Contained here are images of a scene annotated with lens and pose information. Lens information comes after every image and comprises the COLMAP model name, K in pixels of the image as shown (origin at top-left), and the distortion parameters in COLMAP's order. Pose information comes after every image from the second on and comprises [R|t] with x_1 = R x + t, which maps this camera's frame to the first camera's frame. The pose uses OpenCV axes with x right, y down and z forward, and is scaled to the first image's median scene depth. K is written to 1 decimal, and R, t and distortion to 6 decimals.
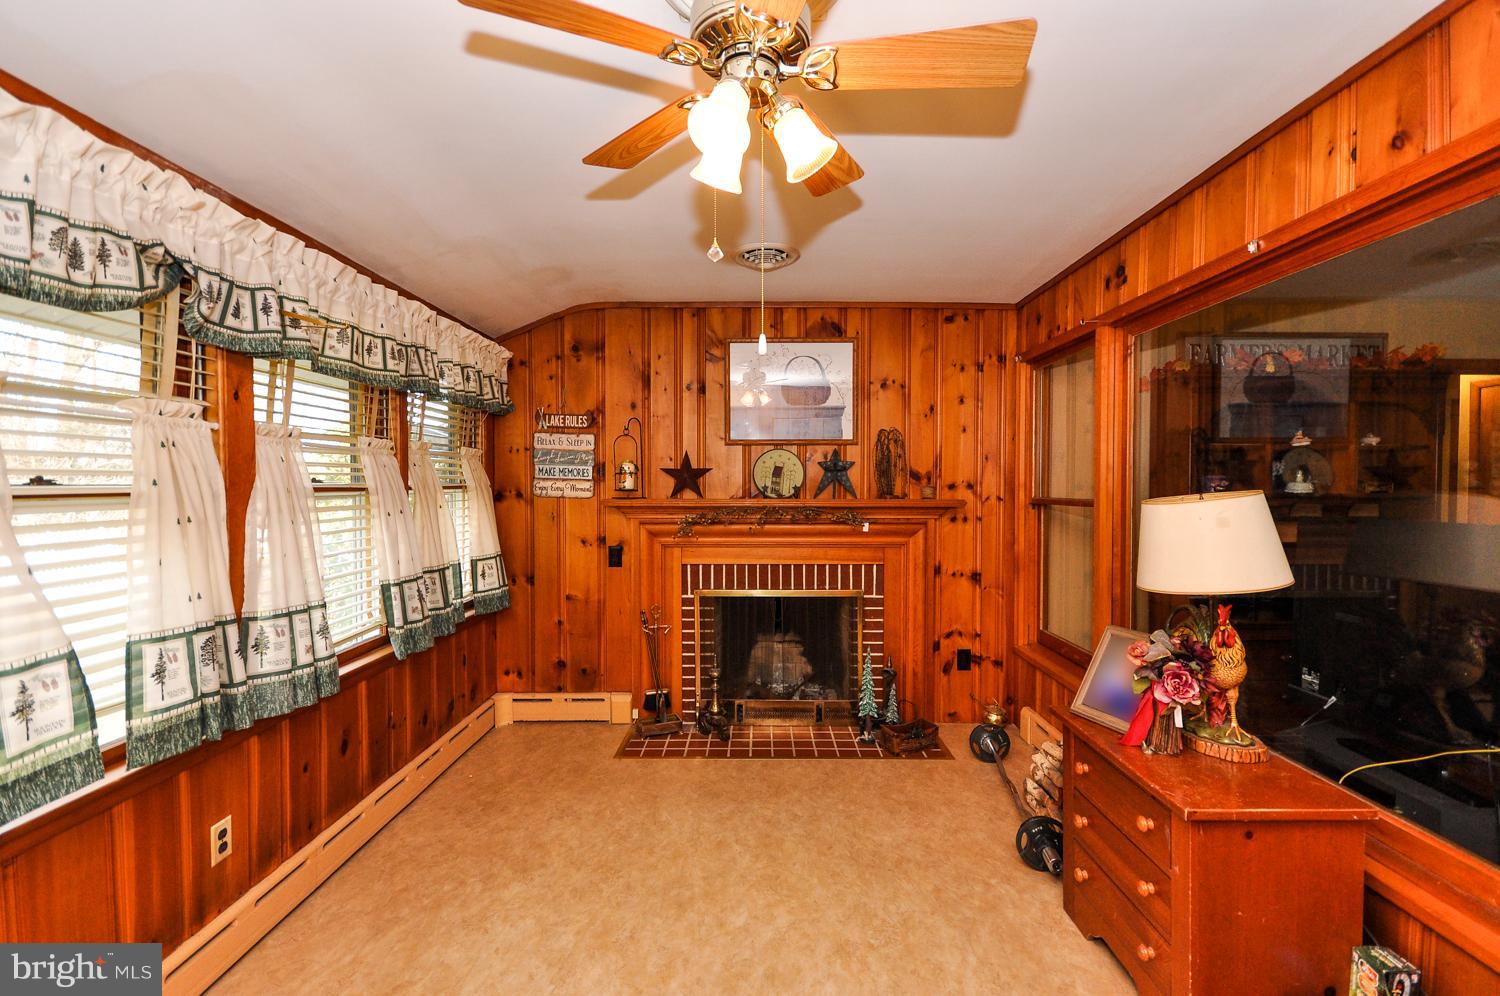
lens RADIAL K [[654.5, 0, 749.9], [0, 654.5, 499.5], [0, 0, 1]] dist [0.016899, -0.005145]
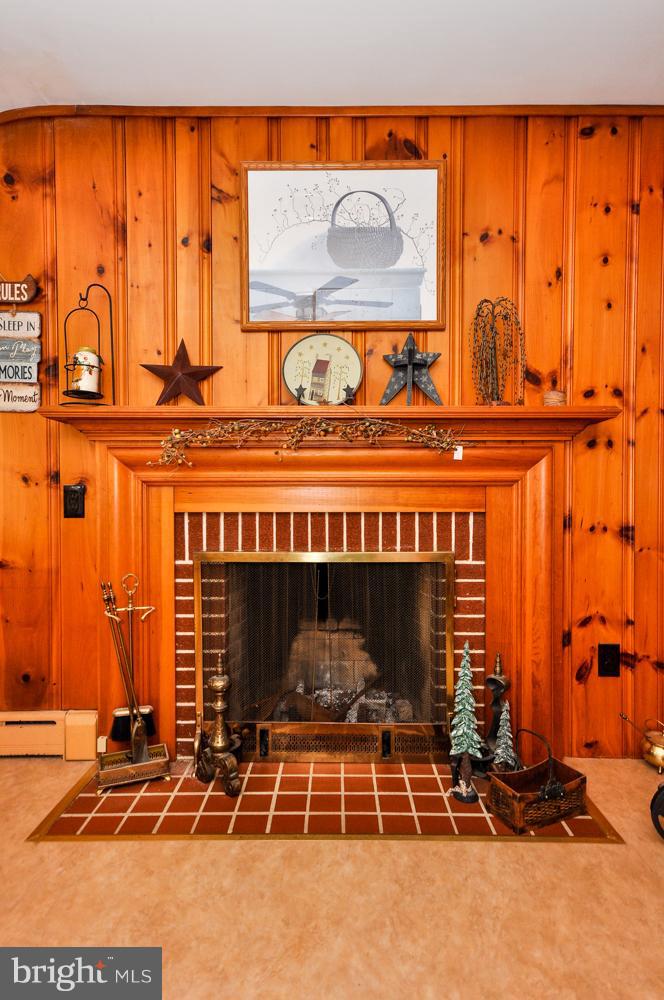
lens RADIAL K [[540.5, 0, 332.1], [0, 540.5, 498.4], [0, 0, 1]] dist [0.024720, -0.000746]
pose [[0.999998, -0.001071, -0.001550, 0.053133], [0.001052, 0.999918, -0.012767, 0.091692], [0.001564, 0.012765, 0.999917, 0.462425]]
